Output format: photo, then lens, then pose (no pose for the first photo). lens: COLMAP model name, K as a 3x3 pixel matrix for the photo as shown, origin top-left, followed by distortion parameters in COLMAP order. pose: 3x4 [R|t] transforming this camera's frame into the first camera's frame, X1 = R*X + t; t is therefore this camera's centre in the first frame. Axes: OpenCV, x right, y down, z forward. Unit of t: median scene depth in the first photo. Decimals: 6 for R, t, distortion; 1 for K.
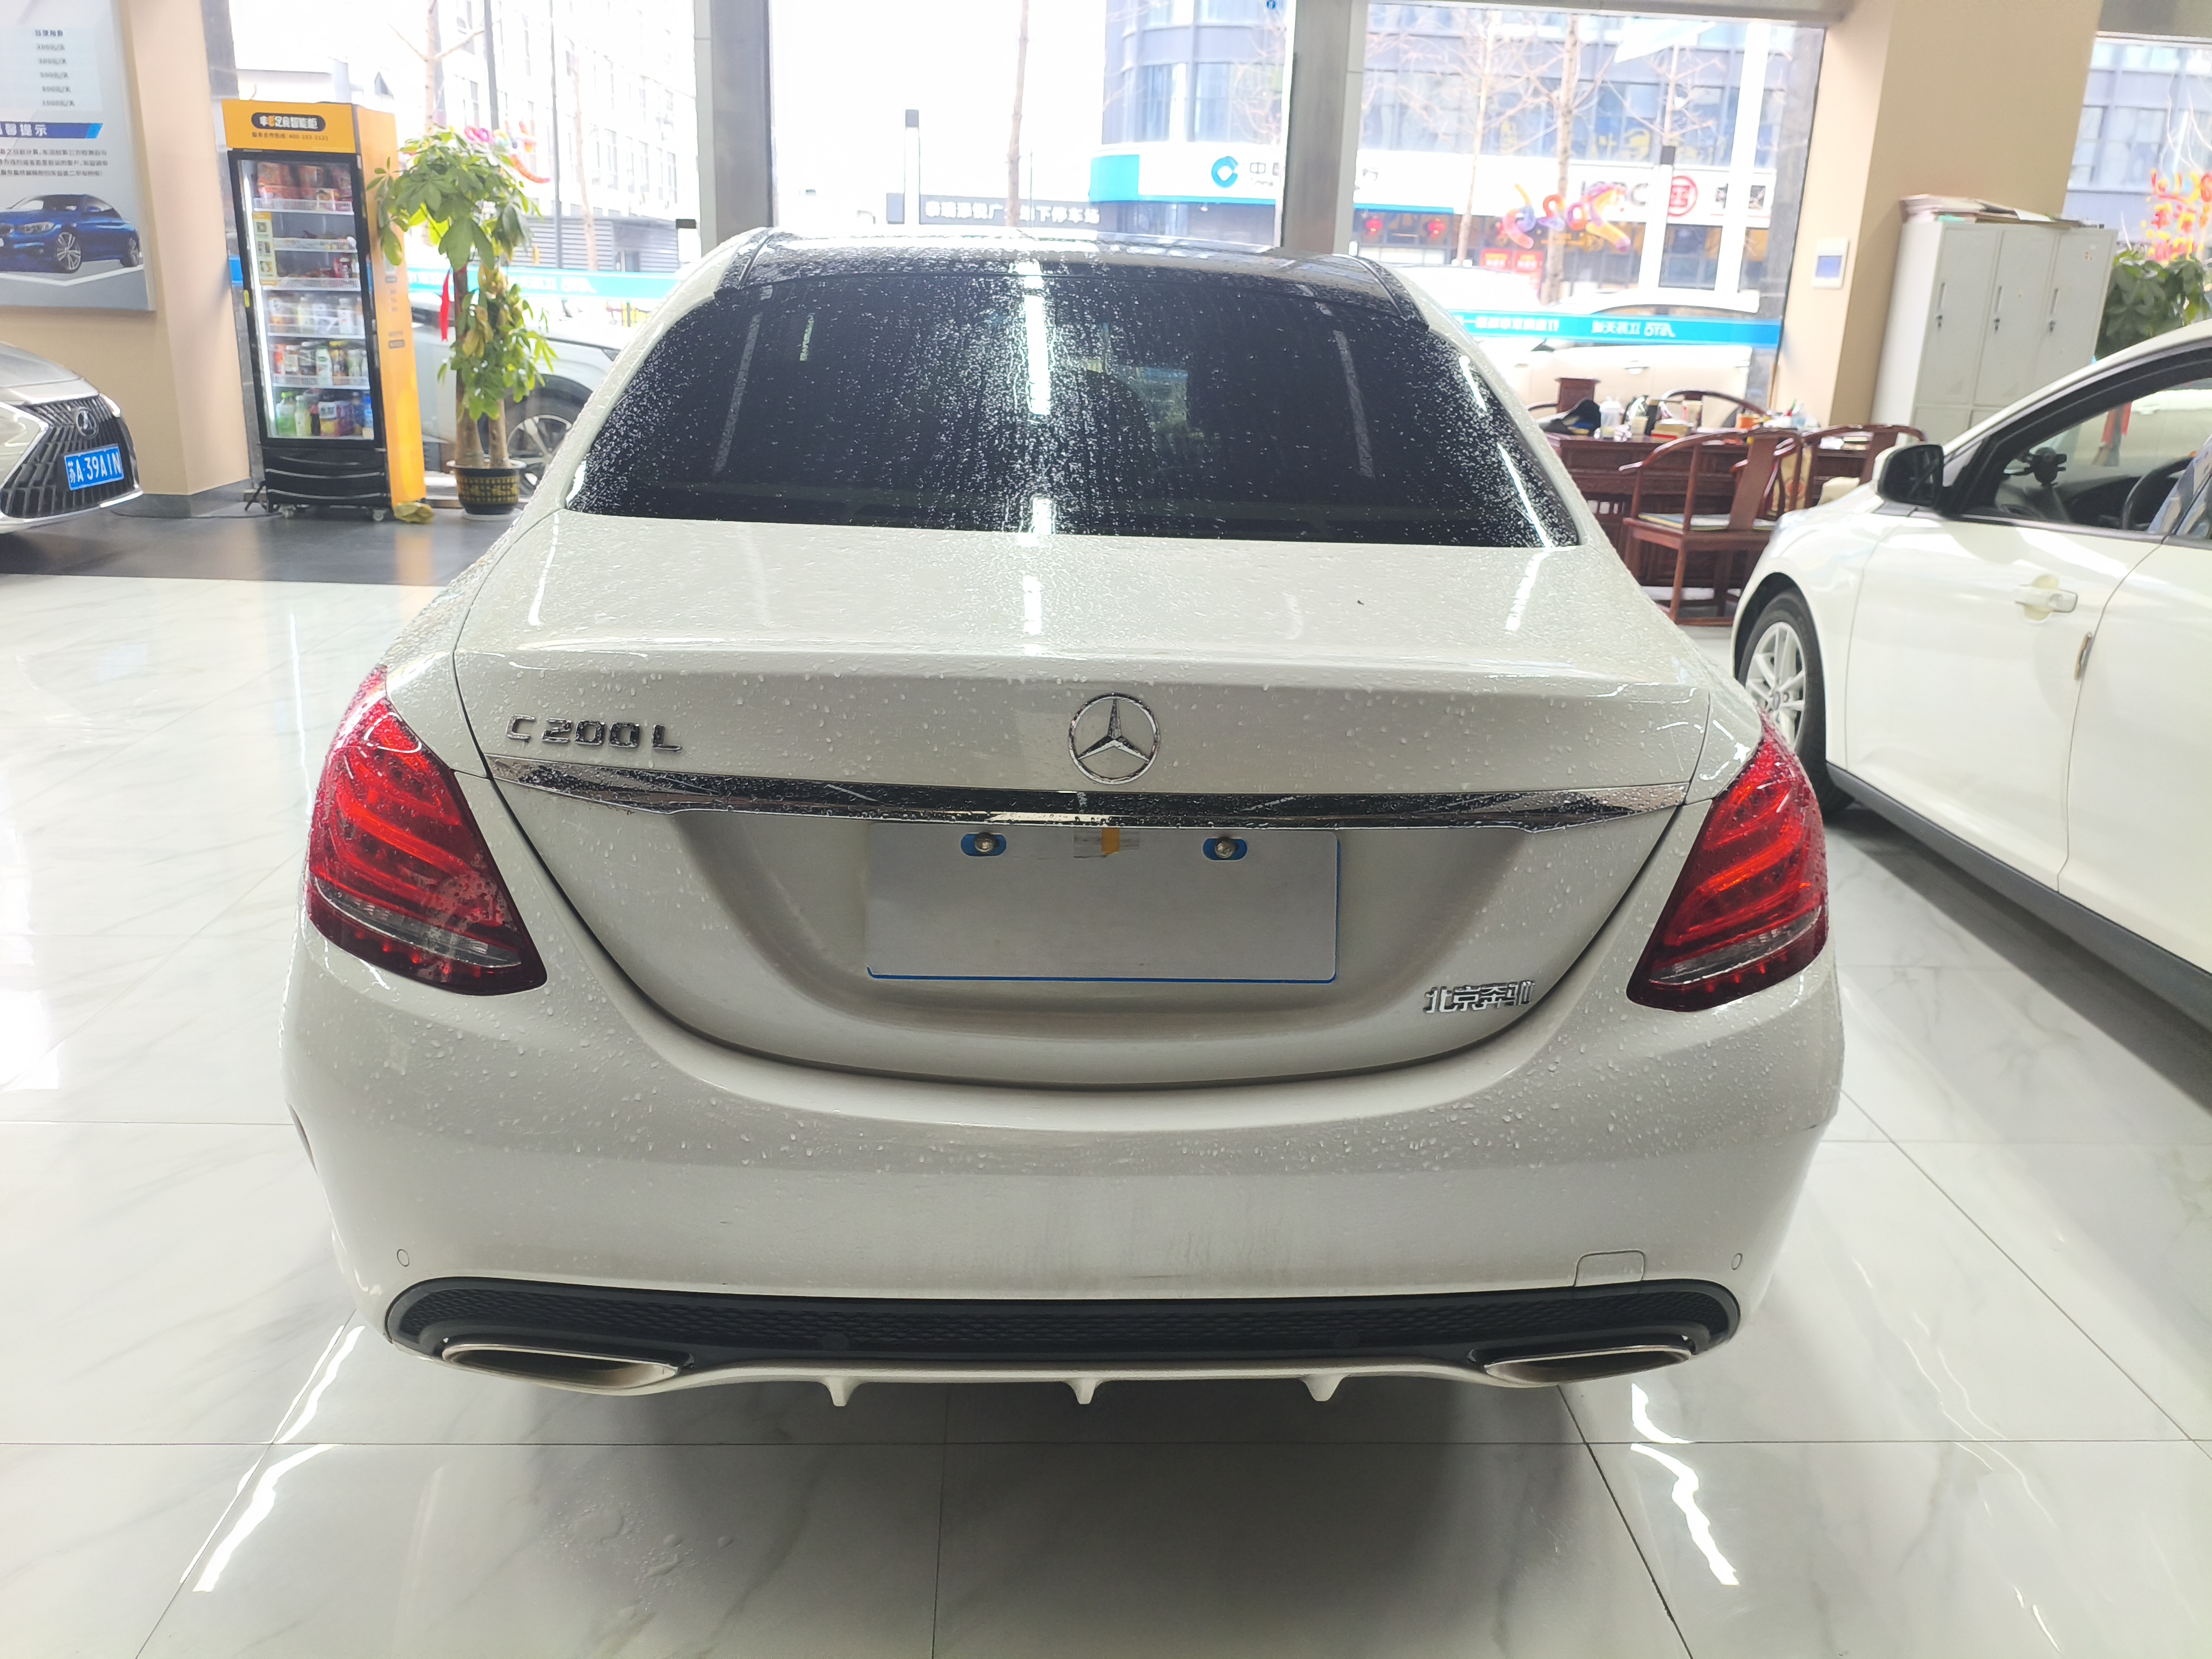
lens RADIAL K [[1725.0, 0, 1111.1], [0, 1725.0, 815.5], [0, 0, 1]] dist [0.023715, -0.034549]
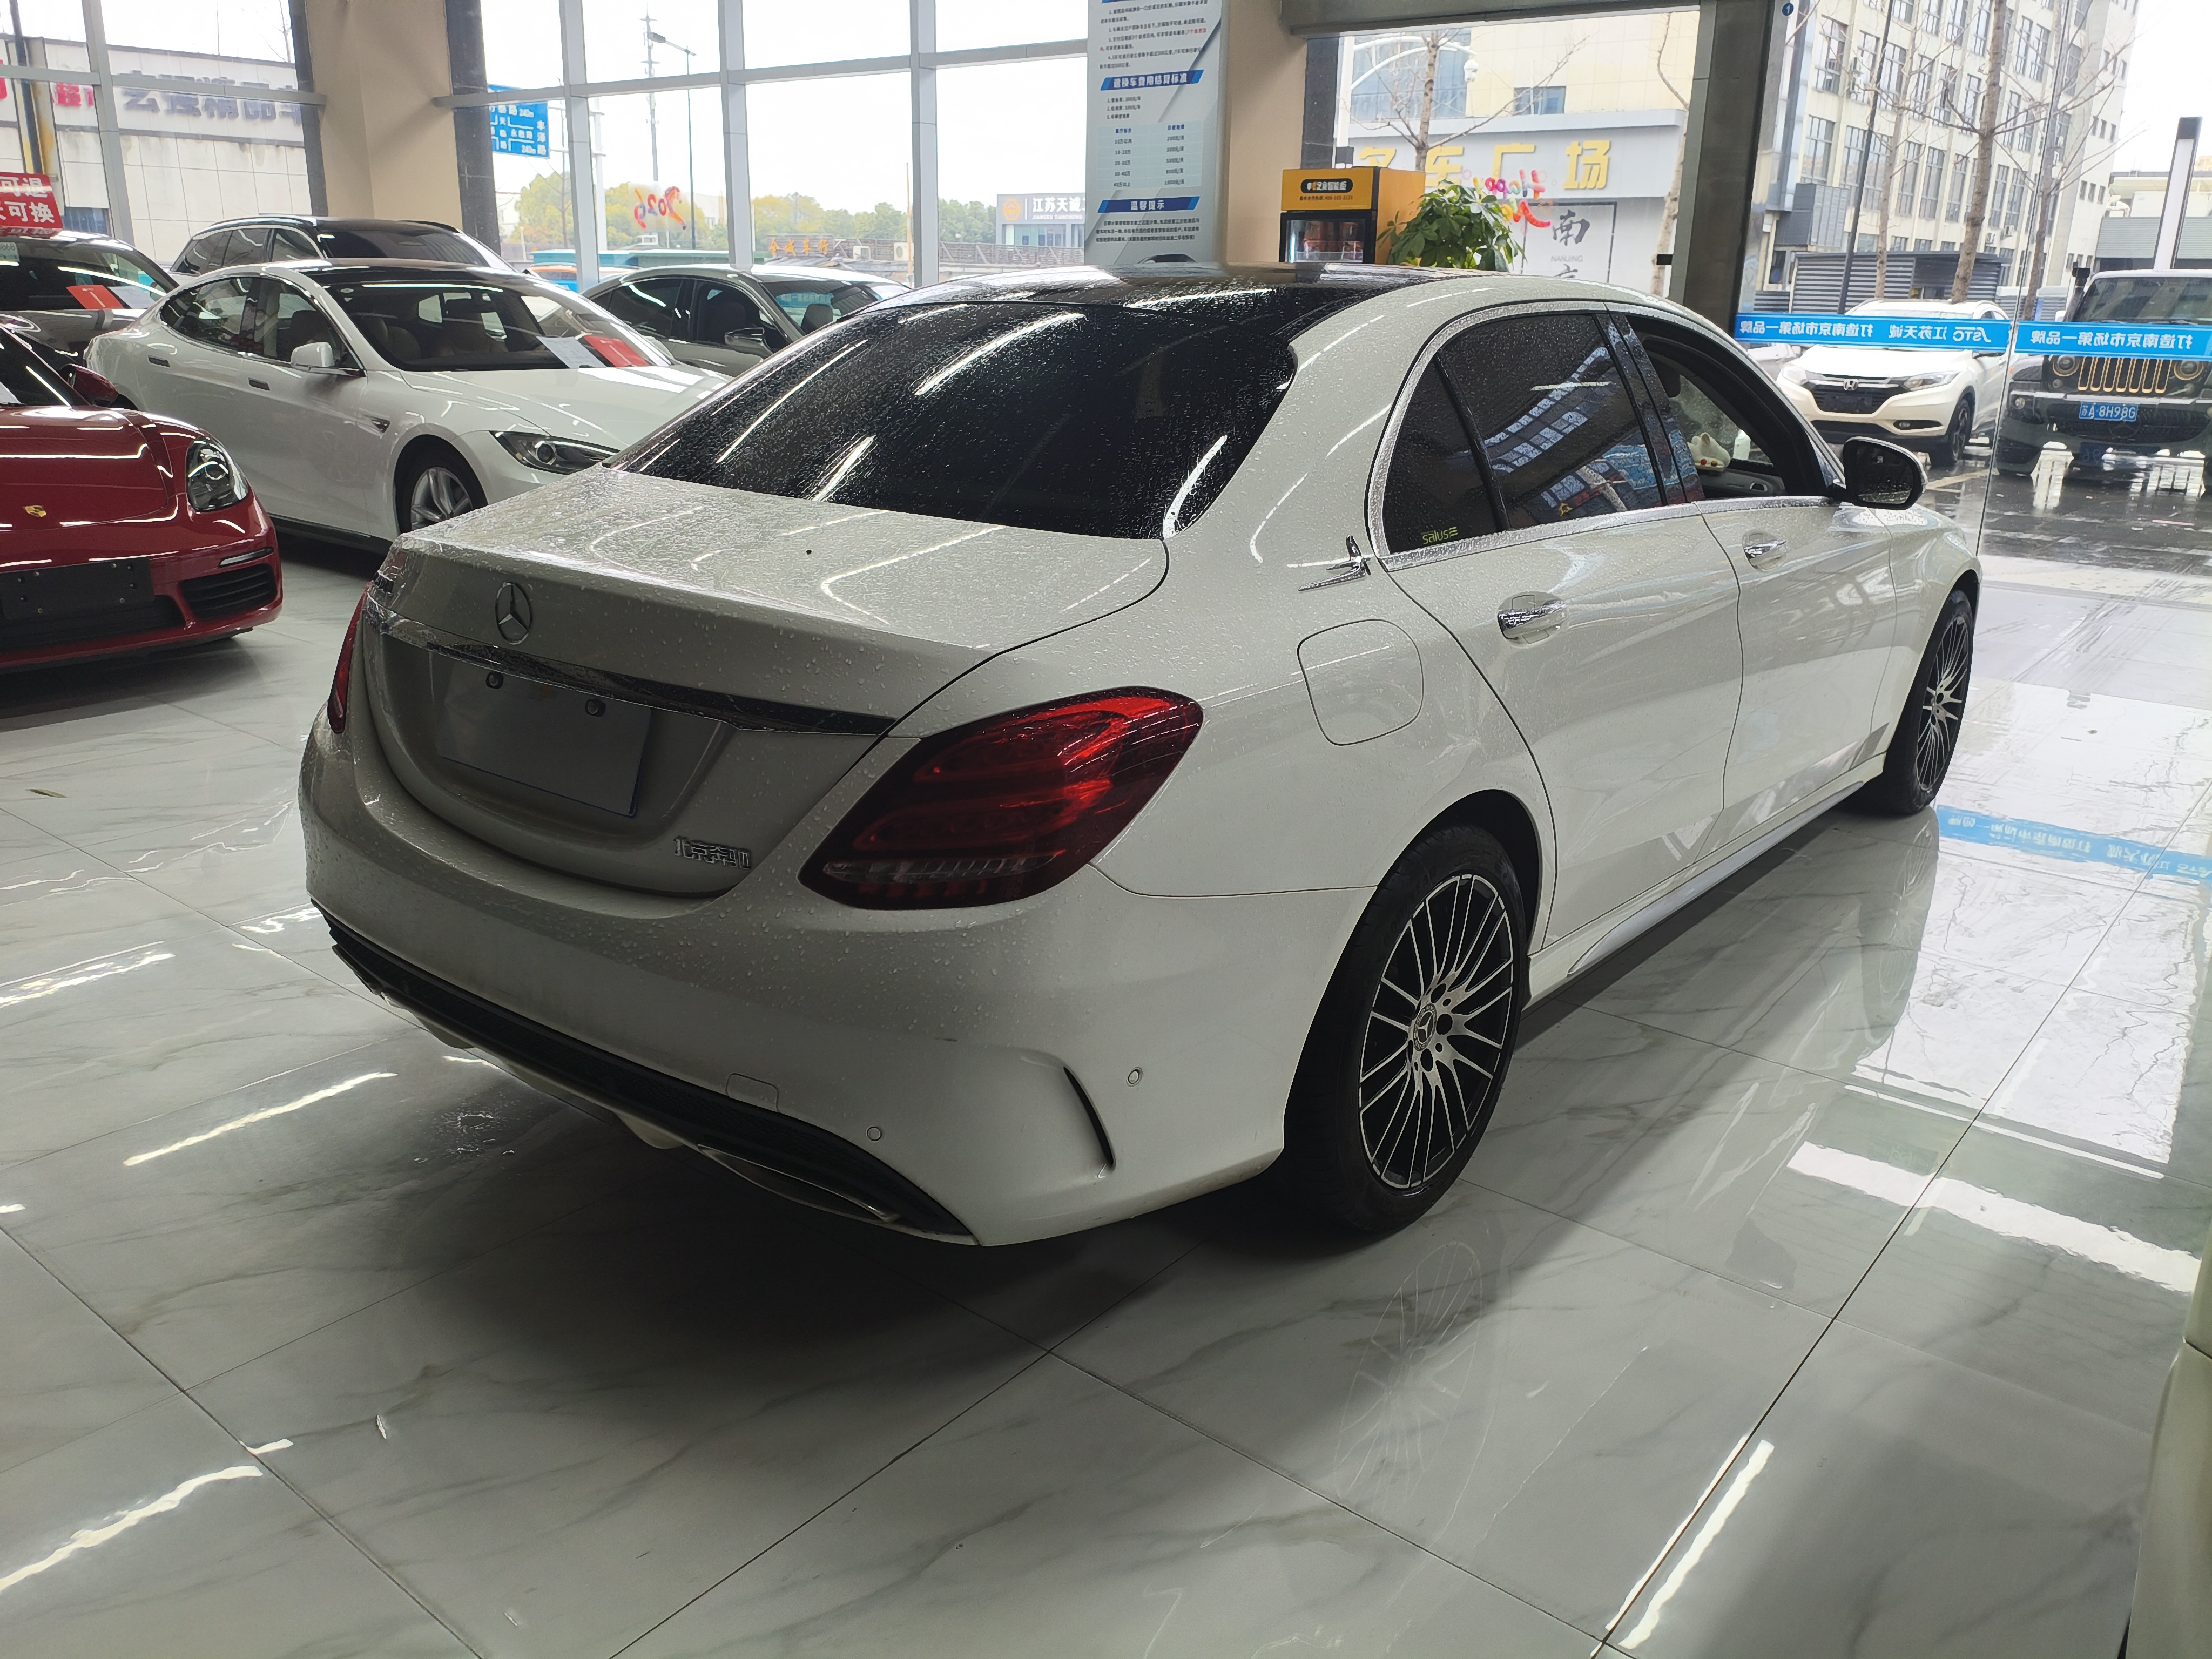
lens RADIAL K [[1725.0, 0, 1106.1], [0, 1725.0, 829.6], [0, 0, 1]] dist [0.023715, -0.034549]
pose [[0.736391, 0.180458, -0.652045, 0.263848], [-0.189782, 0.980174, 0.056940, -0.008497], [0.649393, 0.081816, 0.756039, 0.045398]]
